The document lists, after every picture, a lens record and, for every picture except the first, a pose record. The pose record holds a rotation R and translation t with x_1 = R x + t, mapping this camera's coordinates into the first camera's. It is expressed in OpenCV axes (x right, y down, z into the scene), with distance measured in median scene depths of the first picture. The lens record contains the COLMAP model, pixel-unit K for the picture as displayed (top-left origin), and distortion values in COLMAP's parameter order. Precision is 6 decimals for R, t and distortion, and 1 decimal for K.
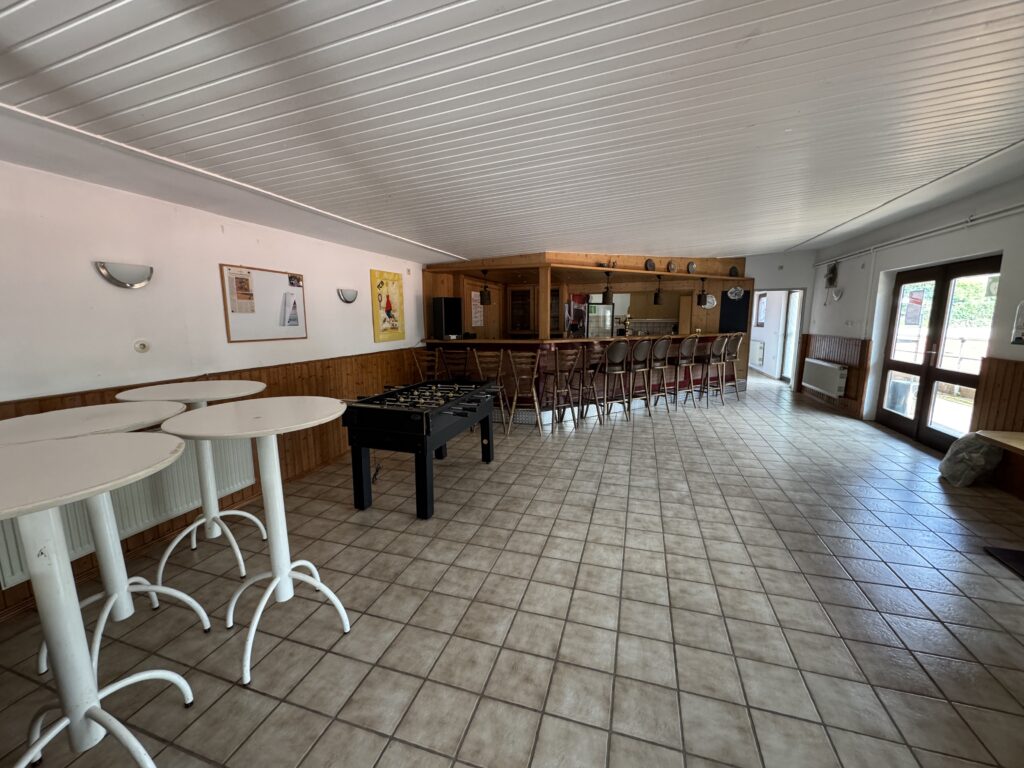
lens RADIAL K [[407.4, 0, 511.1], [0, 407.4, 383.5], [0, 0, 1]] dist [-0.004079, 0.000703]
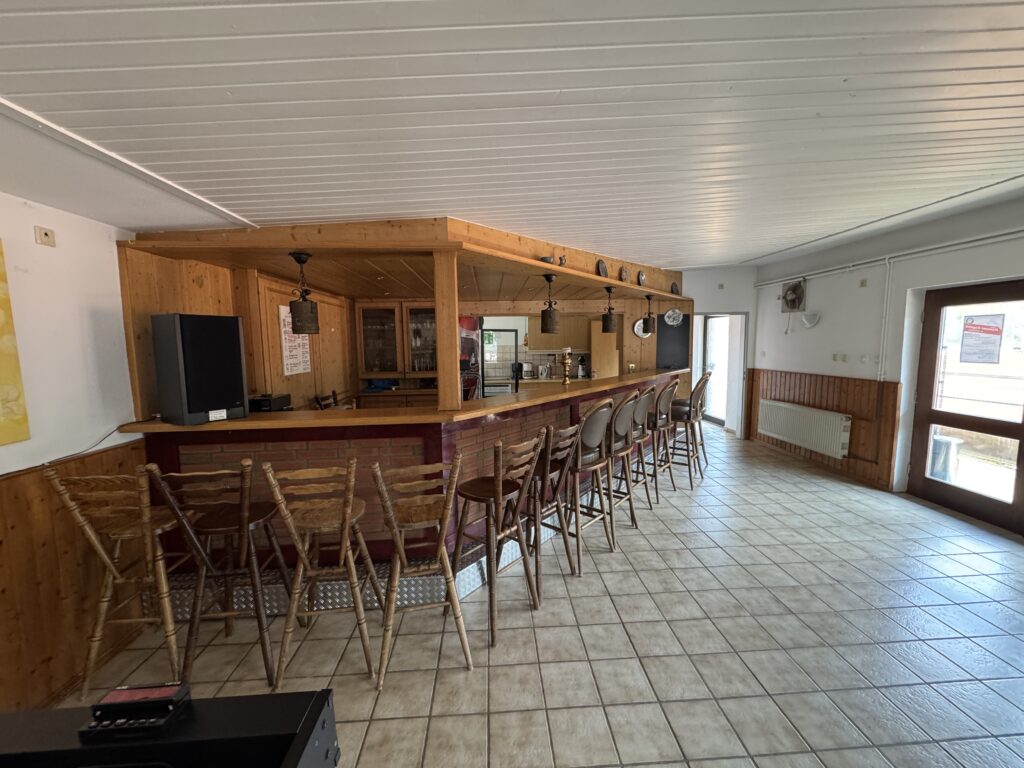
lens RADIAL K [[407.4, 0, 510.6], [0, 407.4, 383.8], [0, 0, 1]] dist [-0.004079, 0.000703]
pose [[0.936858, -0.042370, 0.347134, -0.013013], [0.062969, 0.996848, -0.048270, -0.117073], [-0.343994, 0.067081, 0.936573, 0.581451]]
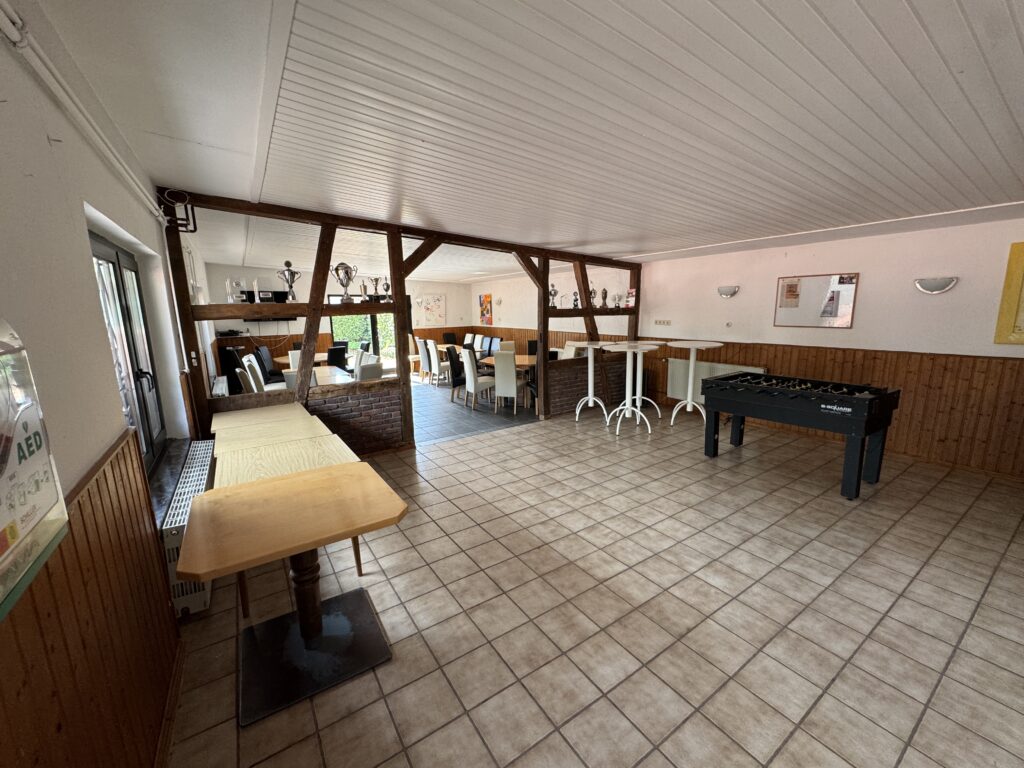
lens RADIAL K [[407.4, 0, 510.0], [0, 407.4, 383.9], [0, 0, 1]] dist [-0.004079, 0.000703]
pose [[-0.628425, 0.158562, -0.761538, 0.727014], [-0.101273, 0.953994, 0.282205, -0.137126], [0.771249, 0.254468, -0.583456, 0.705577]]
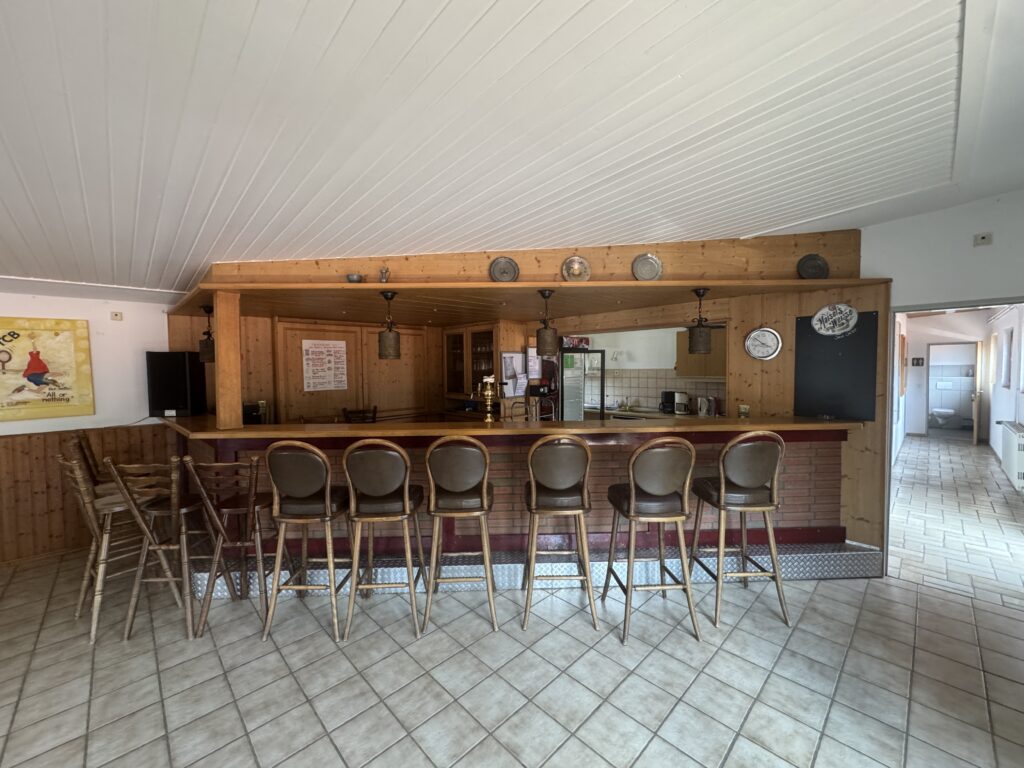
lens RADIAL K [[407.4, 0, 512.4], [0, 407.4, 383.4], [0, 0, 1]] dist [-0.004079, 0.000703]
pose [[0.878626, 0.017589, -0.477187, 0.687952], [-0.069943, 0.993284, -0.092171, -0.151711], [0.472361, 0.114360, 0.873955, 0.757513]]
